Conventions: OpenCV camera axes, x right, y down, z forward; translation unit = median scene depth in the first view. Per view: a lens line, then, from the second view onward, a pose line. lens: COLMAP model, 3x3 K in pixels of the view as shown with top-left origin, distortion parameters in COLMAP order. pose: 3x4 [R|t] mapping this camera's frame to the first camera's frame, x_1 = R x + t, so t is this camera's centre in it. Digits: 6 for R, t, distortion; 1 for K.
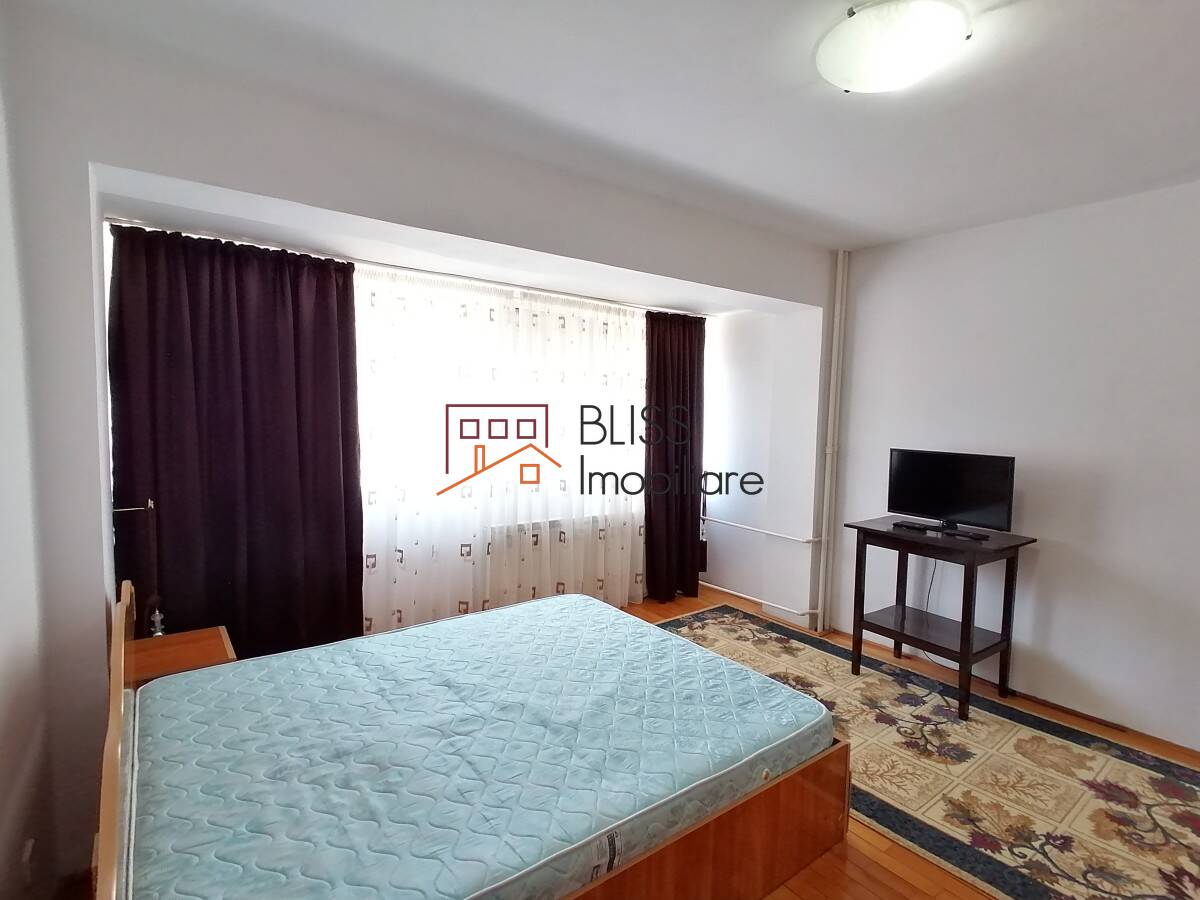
lens RADIAL K [[594.9, 0, 596.2], [0, 594.9, 455.2], [0, 0, 1]] dist [0.030830, -0.026598]
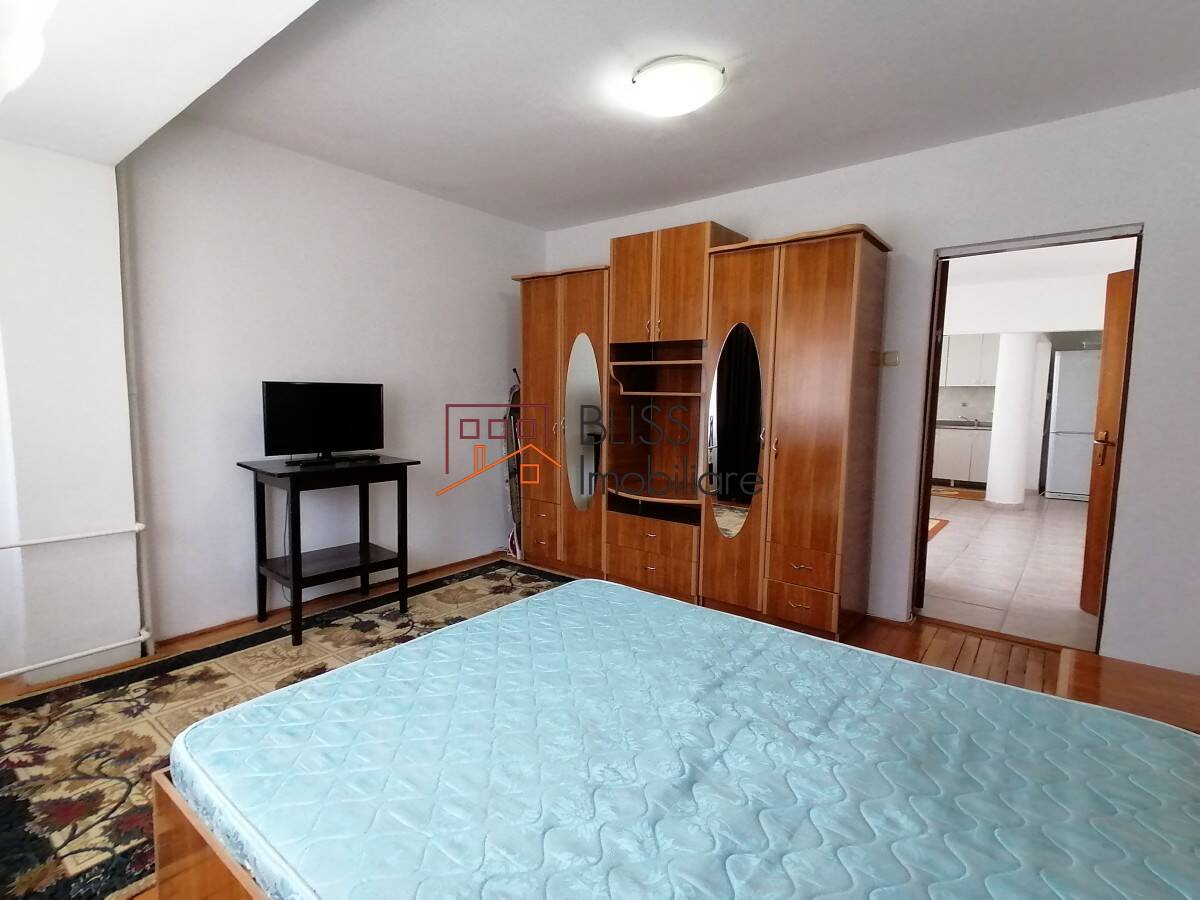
lens RADIAL K [[594.9, 0, 596.2], [0, 594.9, 455.2], [0, 0, 1]] dist [0.030830, -0.026598]
pose [[-0.259105, -0.129188, 0.957170, -0.537056], [0.055012, 0.987432, 0.148164, -0.009907], [-0.964281, 0.091046, -0.248742, 0.882623]]
